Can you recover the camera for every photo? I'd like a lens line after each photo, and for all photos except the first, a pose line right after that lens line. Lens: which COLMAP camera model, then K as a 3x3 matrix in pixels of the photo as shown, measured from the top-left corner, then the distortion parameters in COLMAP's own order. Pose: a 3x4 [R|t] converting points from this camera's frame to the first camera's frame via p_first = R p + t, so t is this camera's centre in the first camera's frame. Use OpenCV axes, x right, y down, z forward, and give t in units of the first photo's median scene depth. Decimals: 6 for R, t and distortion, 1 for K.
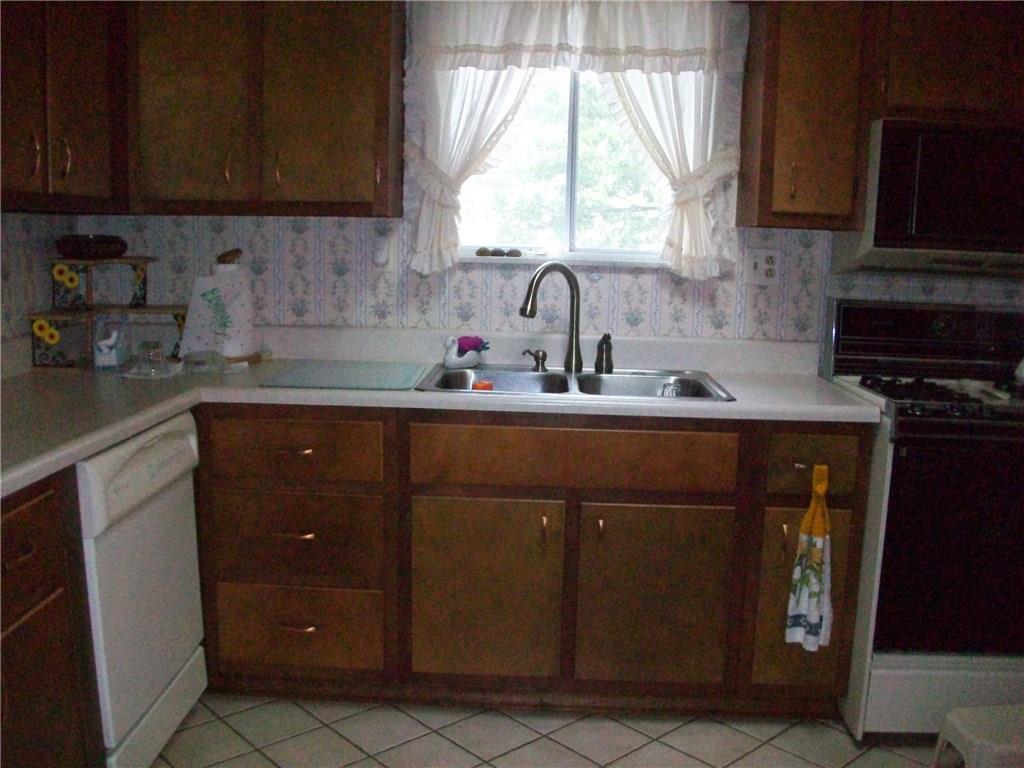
lens RADIAL K [[960.8, 0, 509.8], [0, 960.8, 384.6], [0, 0, 1]] dist [-0.014391, 0.000000]
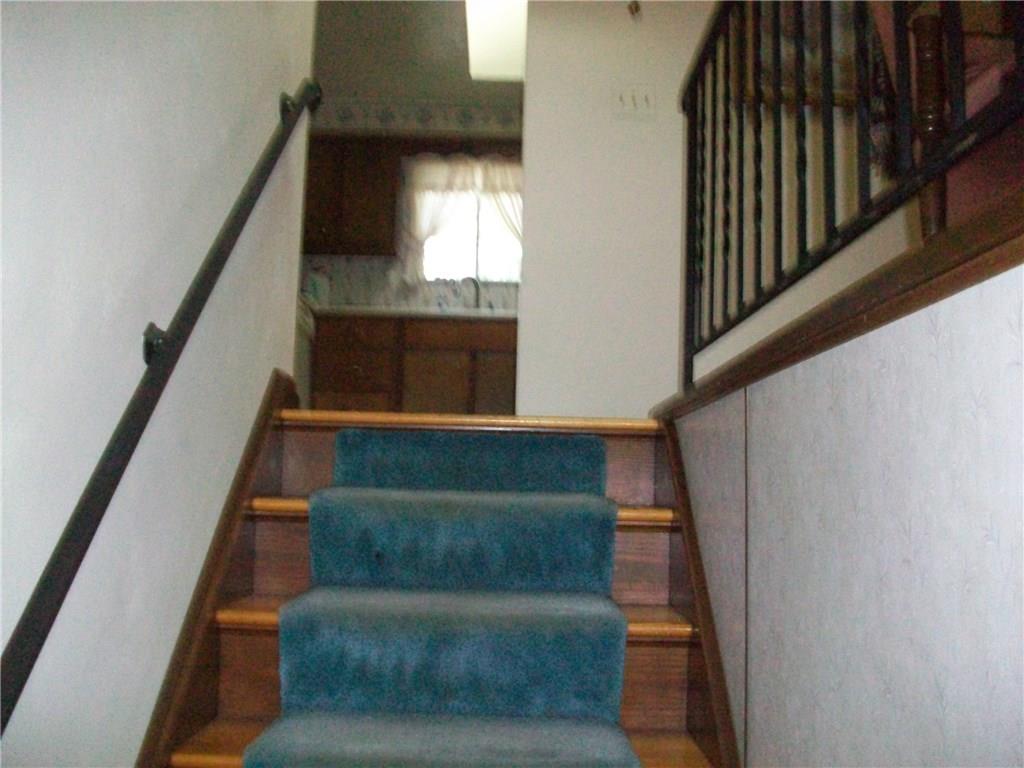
lens RADIAL K [[960.8, 0, 512.6], [0, 960.8, 382.8], [0, 0, 1]] dist [-0.014391, 0.000000]
pose [[0.997038, 0.020557, 0.074116, -0.009371], [-0.001663, 0.969155, -0.246445, 0.639115], [-0.076896, 0.245591, 0.966319, -1.049936]]
